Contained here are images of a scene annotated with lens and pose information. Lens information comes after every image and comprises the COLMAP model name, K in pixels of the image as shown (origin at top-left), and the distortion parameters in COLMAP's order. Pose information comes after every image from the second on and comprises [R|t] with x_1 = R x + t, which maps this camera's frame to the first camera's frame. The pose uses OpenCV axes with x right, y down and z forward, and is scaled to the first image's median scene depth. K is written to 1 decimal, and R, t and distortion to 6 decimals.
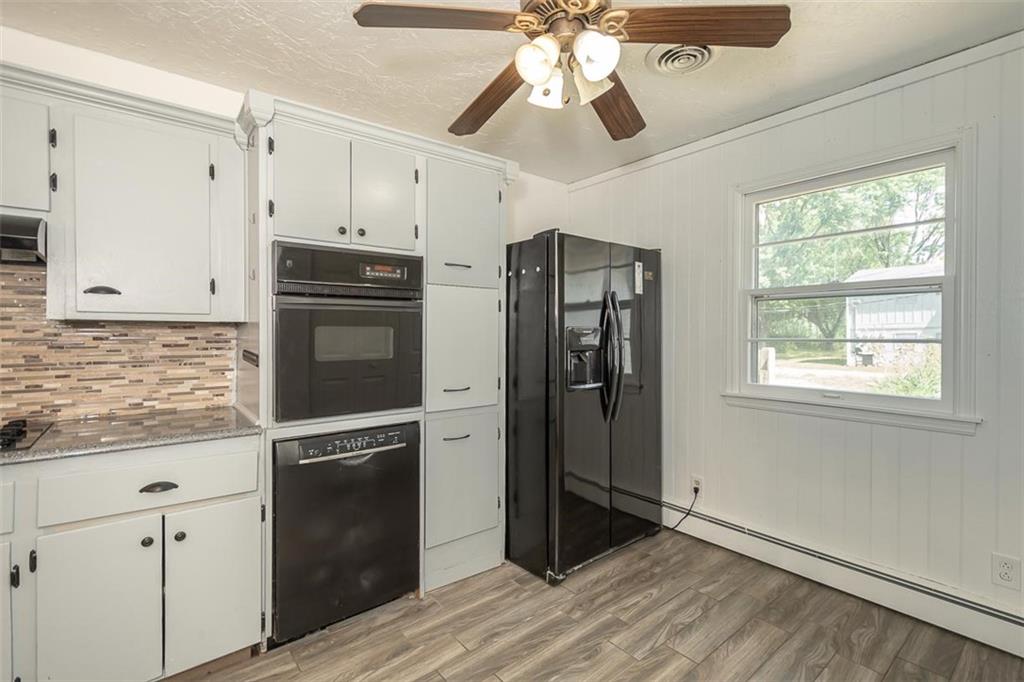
lens RADIAL K [[462.4, 0, 512.2], [0, 462.4, 335.2], [0, 0, 1]] dist [0.008335, -0.000050]
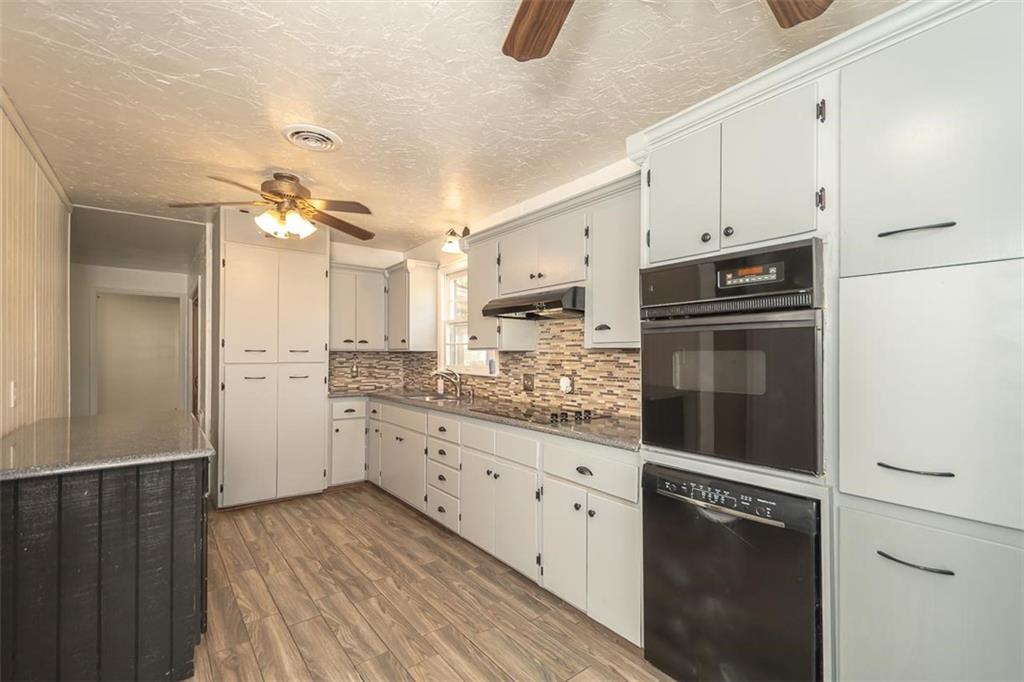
lens RADIAL K [[468.3, 0, 516.3], [0, 468.3, 356.1], [0, 0, 1]] dist [-0.000082, -0.000048]
pose [[-0.033917, 0.003346, -0.999419, 0.484483], [-0.009498, 0.999948, 0.003670, -0.008835], [0.999380, 0.009617, -0.033884, 0.664825]]
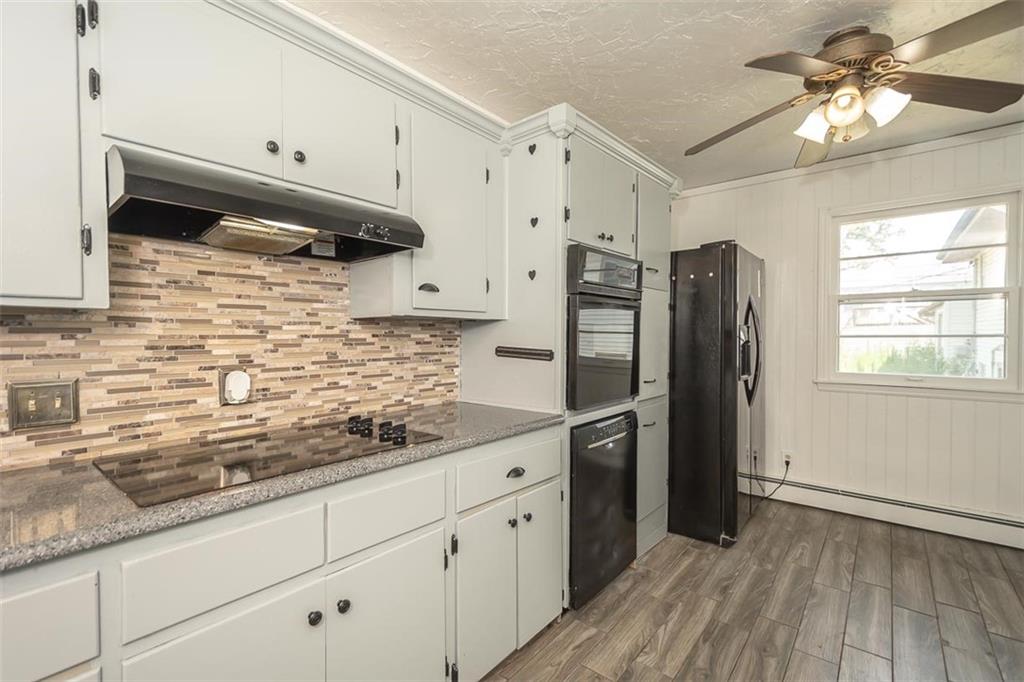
lens RADIAL K [[455.7, 0, 508.3], [0, 455.7, 343.3], [0, 0, 1]] dist [0.002909, 0.000132]
pose [[0.981400, -0.006871, 0.191852, -0.761895], [0.004983, 0.999934, 0.010321, 0.014831], [-0.191910, -0.009173, 0.981370, -0.016350]]
